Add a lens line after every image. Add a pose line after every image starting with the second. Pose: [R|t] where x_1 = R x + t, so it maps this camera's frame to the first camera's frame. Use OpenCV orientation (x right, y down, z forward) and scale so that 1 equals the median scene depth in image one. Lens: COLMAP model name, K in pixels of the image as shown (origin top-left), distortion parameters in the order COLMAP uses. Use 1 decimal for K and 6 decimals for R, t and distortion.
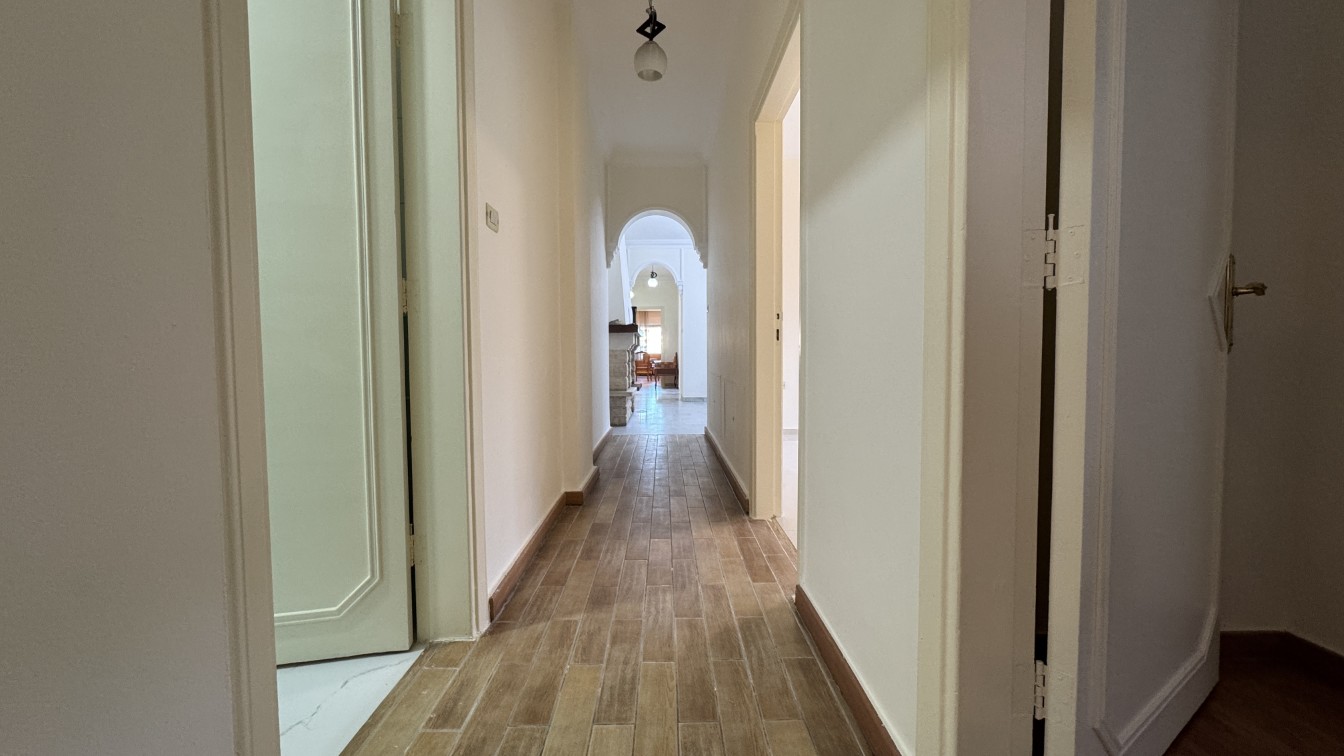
lens RADIAL K [[534.5, 0, 671.5], [0, 534.5, 380.7], [0, 0, 1]] dist [-0.003706, -0.000214]
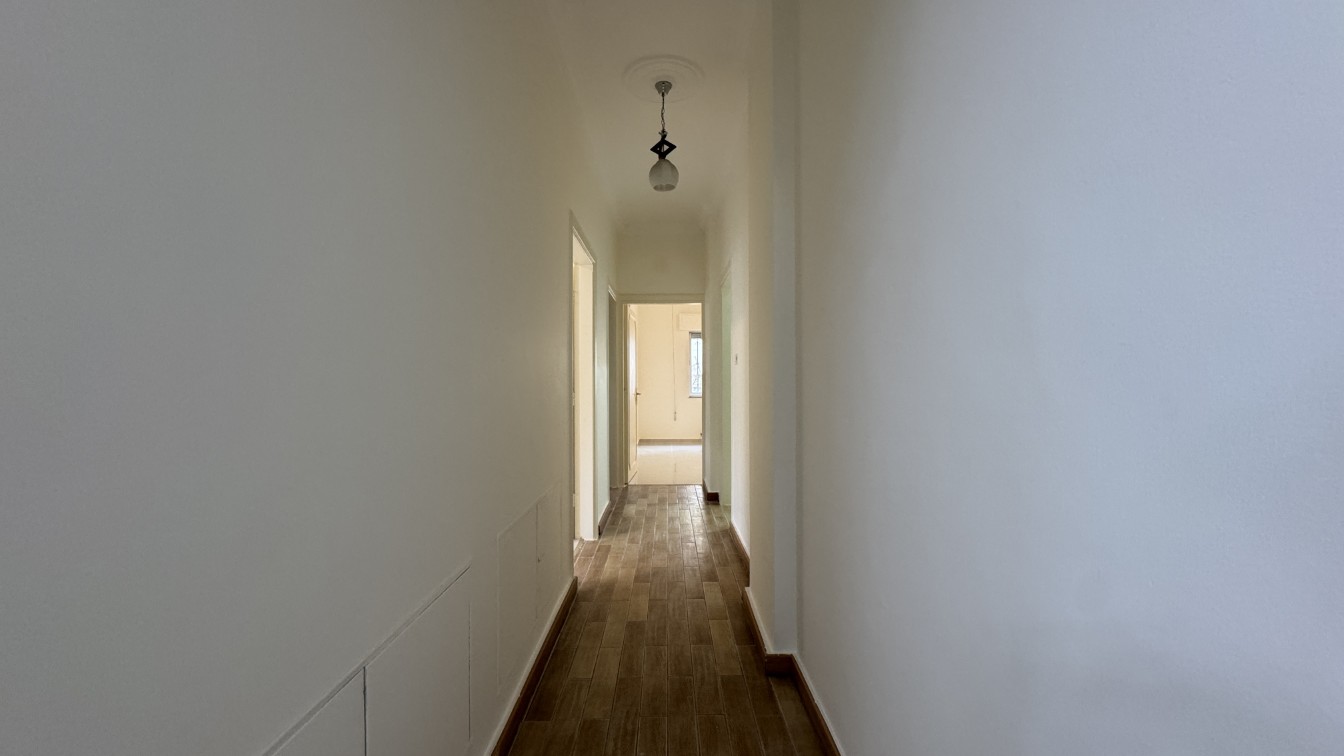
lens RADIAL K [[534.5, 0, 672.4], [0, 534.5, 378.2], [0, 0, 1]] dist [-0.003706, -0.000214]
pose [[-0.999936, 0.008655, 0.007274, -0.069979], [0.008954, 0.999073, 0.042117, -0.246457], [-0.006903, 0.042179, -0.999086, 2.444112]]
